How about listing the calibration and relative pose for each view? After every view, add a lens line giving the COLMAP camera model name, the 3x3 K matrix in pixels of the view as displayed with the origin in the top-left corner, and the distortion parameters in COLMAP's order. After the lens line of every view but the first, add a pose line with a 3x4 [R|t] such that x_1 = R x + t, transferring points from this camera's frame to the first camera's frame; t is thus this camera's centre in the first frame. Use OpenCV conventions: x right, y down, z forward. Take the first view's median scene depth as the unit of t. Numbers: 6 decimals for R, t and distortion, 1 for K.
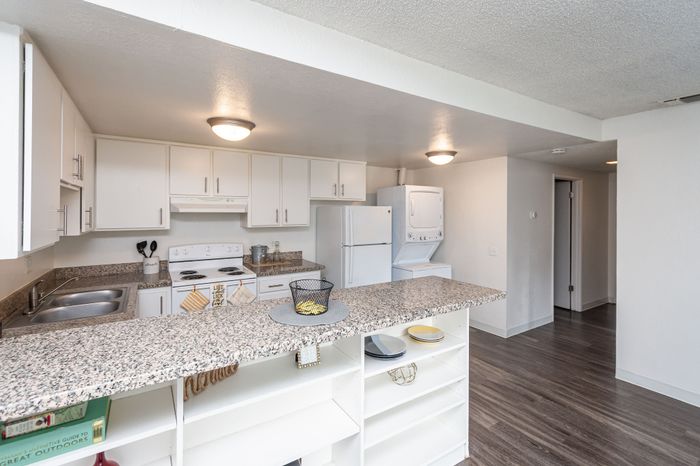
lens RADIAL K [[318.1, 0, 339.0], [0, 318.1, 213.9], [0, 0, 1]] dist [0.002943, -0.000870]
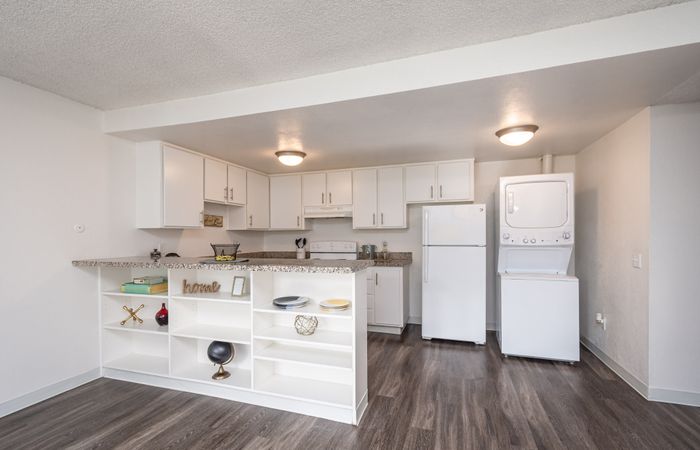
lens RADIAL K [[323.8, 0, 349.0], [0, 323.8, 231.9], [0, 0, 1]] dist [0.006658, 0.000341]
pose [[0.641722, -0.012232, -0.766839, 0.685190], [0.008999, 0.999924, -0.008420, 0.064201], [0.766884, -0.001497, 0.641784, 0.150772]]
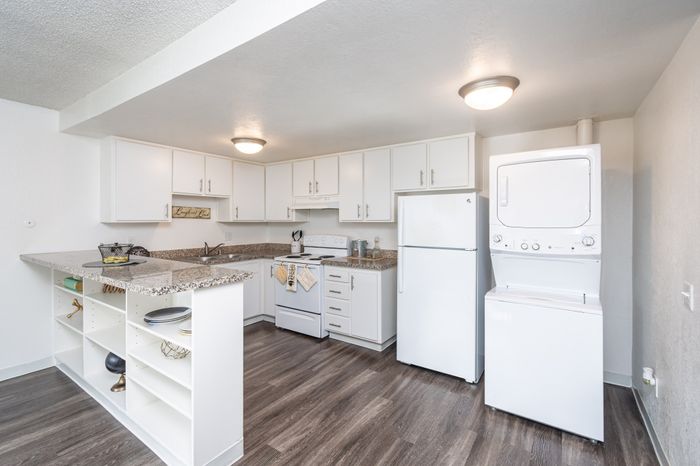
lens RADIAL K [[318.1, 0, 347.2], [0, 318.1, 215.2], [0, 0, 1]] dist [0.002943, -0.000870]
pose [[0.404416, -0.012259, -0.914493, 0.731808], [-0.000235, 0.999909, -0.013507, 0.033242], [0.914575, 0.005678, 0.404376, 0.561961]]
